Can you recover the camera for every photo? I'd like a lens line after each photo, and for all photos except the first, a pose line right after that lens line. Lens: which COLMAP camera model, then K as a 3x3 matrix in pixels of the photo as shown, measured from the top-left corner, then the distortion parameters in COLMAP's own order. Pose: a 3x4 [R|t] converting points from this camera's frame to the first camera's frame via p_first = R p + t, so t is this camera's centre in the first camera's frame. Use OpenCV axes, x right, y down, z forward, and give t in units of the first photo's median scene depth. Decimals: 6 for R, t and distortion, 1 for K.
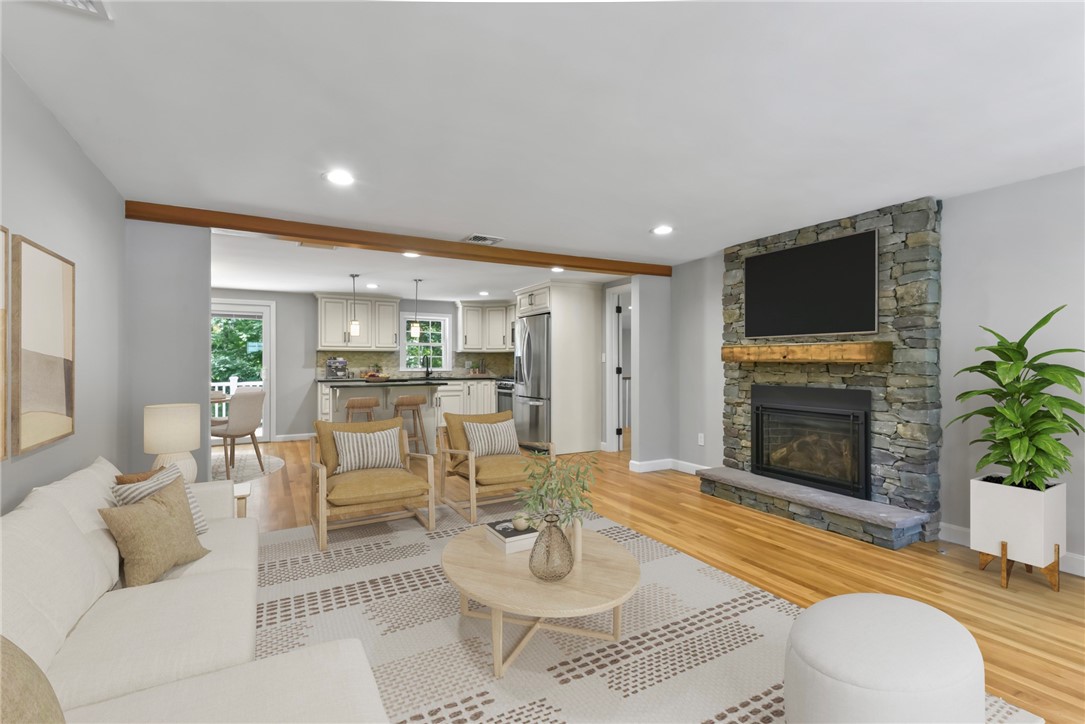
lens RADIAL K [[519.2, 0, 547.7], [0, 519.2, 366.0], [0, 0, 1]] dist [0.014741, -0.007389]
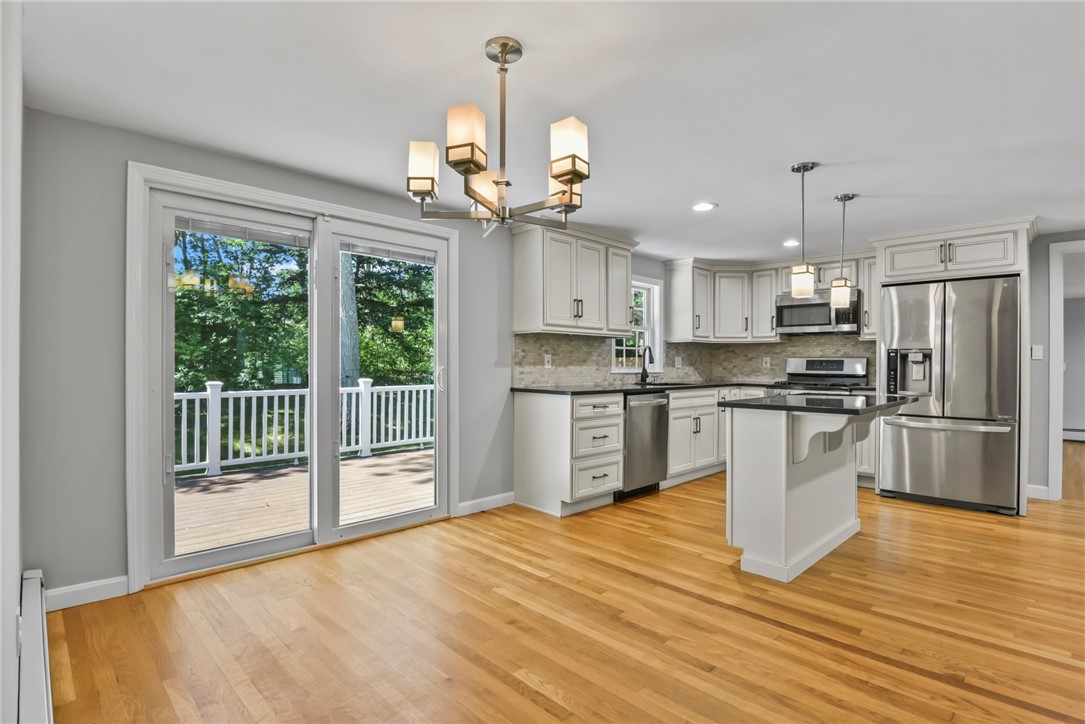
lens RADIAL K [[537.0, 0, 533.8], [0, 537.0, 363.8], [0, 0, 1]] dist [-0.025663, -0.000660]
pose [[0.960594, 0.003457, 0.277934, -0.966570], [-0.003163, 0.999994, -0.001509, 0.002039], [-0.277937, 0.000571, 0.960599, 0.816010]]
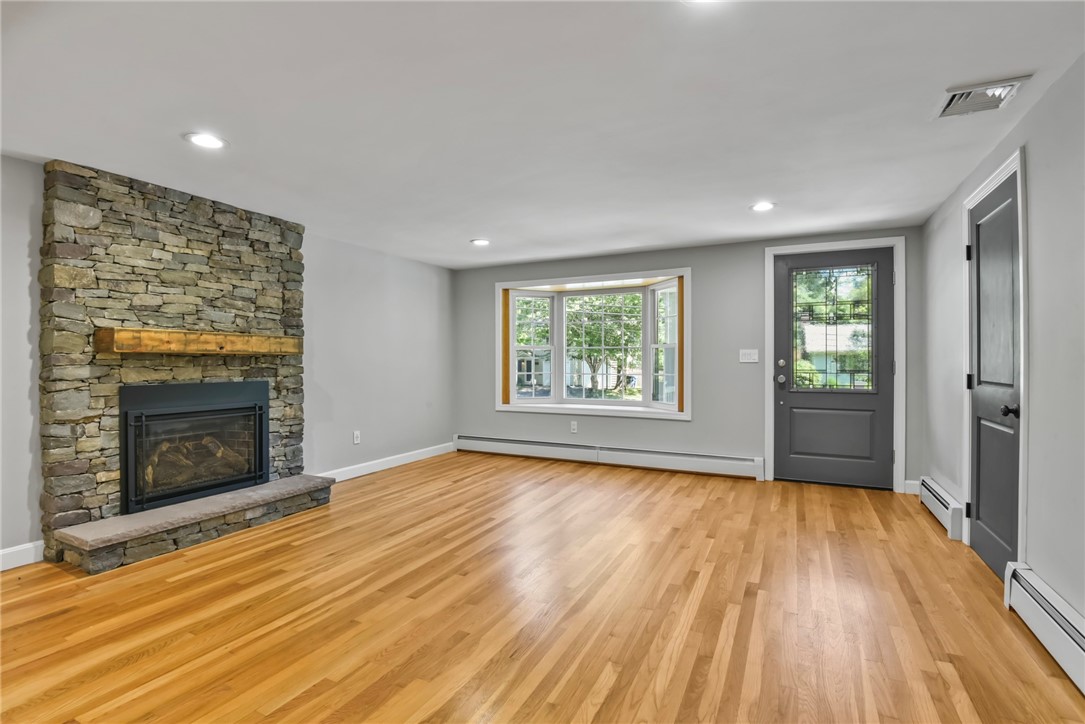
lens RADIAL K [[519.2, 0, 534.7], [0, 519.2, 355.8], [0, 0, 1]] dist [0.014741, -0.007389]
pose [[-0.571507, 0.001068, 0.820597, -0.460020], [-0.000291, 0.999999, -0.001505, -0.002814], [-0.820597, -0.001099, -0.571506, 0.909645]]
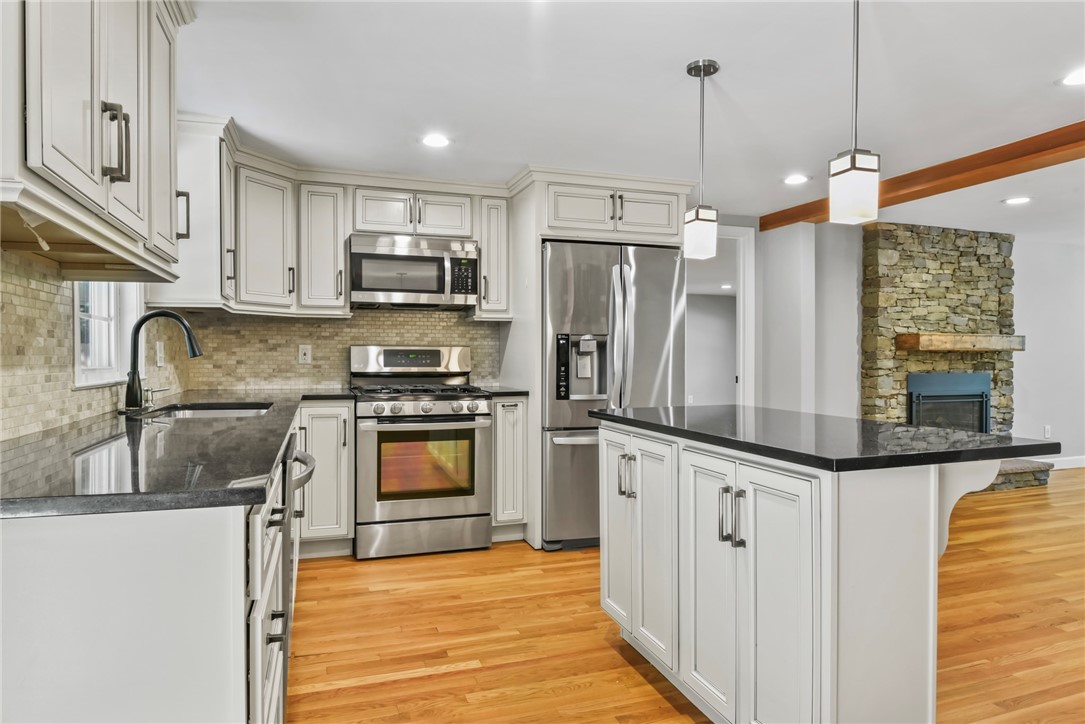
lens RADIAL K [[669.7, 0, 535.2], [0, 669.7, 363.7], [0, 0, 1]] dist [-0.002131, -0.003850]
pose [[0.152696, -0.012002, 0.988200, -0.905245], [0.005343, 0.999922, 0.011319, -0.000949], [-0.988259, 0.003552, 0.152748, 1.441859]]
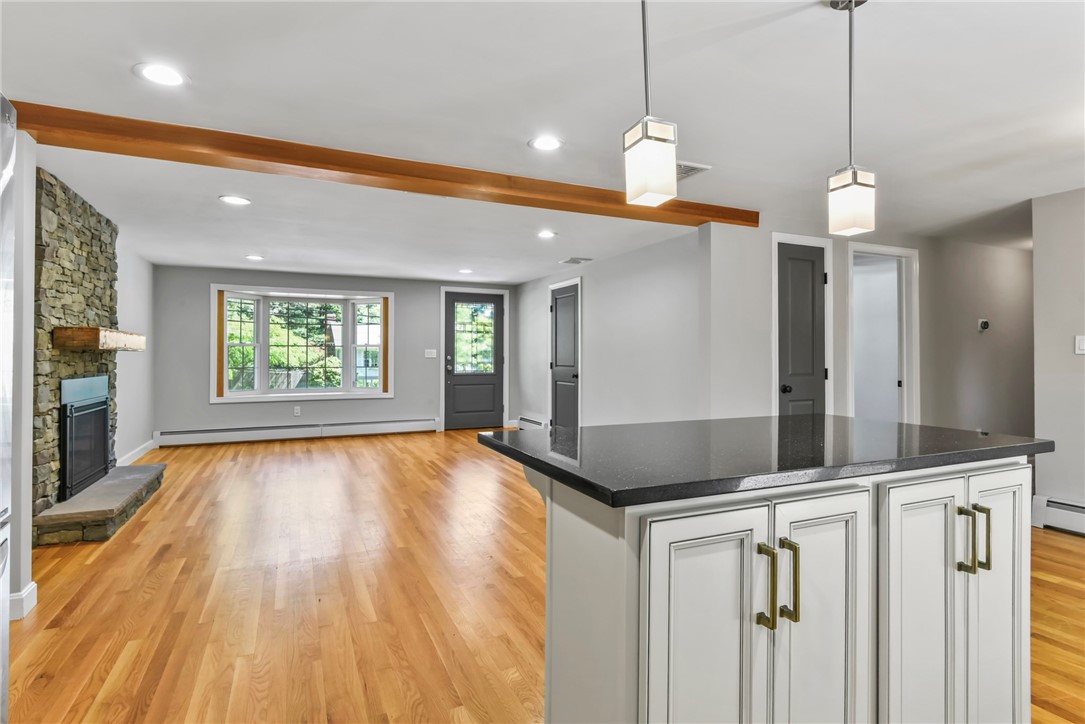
lens RADIAL K [[567.1, 0, 534.0], [0, 567.1, 351.4], [0, 0, 1]] dist [0.006528, 0.001583]
pose [[-0.996899, -0.004275, 0.078575, -0.314578], [-0.004661, 0.999978, -0.004735, -0.004210], [-0.078553, -0.005087, -0.996897, 1.679655]]
